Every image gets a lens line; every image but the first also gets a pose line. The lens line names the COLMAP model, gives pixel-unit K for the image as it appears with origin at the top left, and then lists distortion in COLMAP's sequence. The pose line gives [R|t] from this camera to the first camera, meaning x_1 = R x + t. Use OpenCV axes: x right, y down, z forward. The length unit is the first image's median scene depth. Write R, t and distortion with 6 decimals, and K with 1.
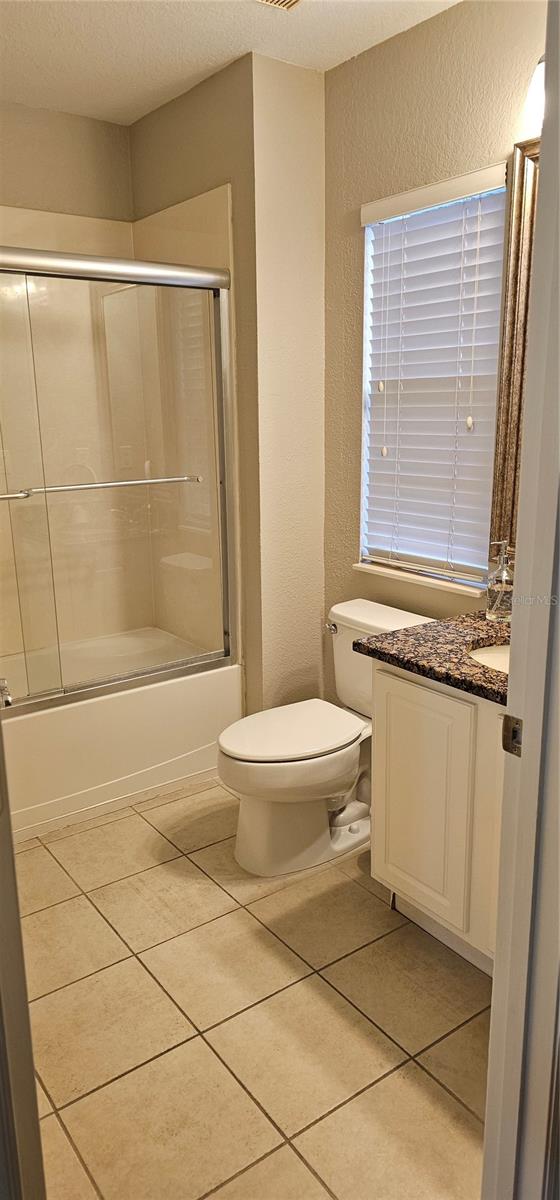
lens RADIAL K [[795.9, 0, 278.7], [0, 795.9, 597.9], [0, 0, 1]] dist [0.074717, -0.070678]
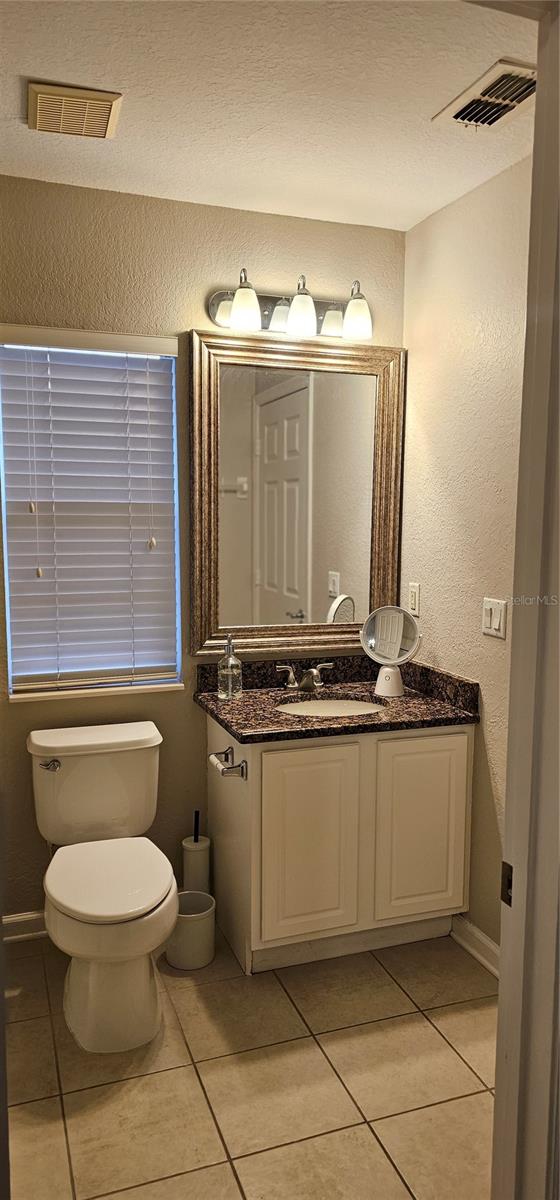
lens RADIAL K [[795.9, 0, 277.2], [0, 795.9, 609.2], [0, 0, 1]] dist [0.074717, -0.070678]
pose [[0.286676, -0.099365, 0.952861, -0.838973], [0.219829, 0.974891, 0.035525, -0.131243], [-0.932466, 0.199282, 0.301321, 0.526939]]
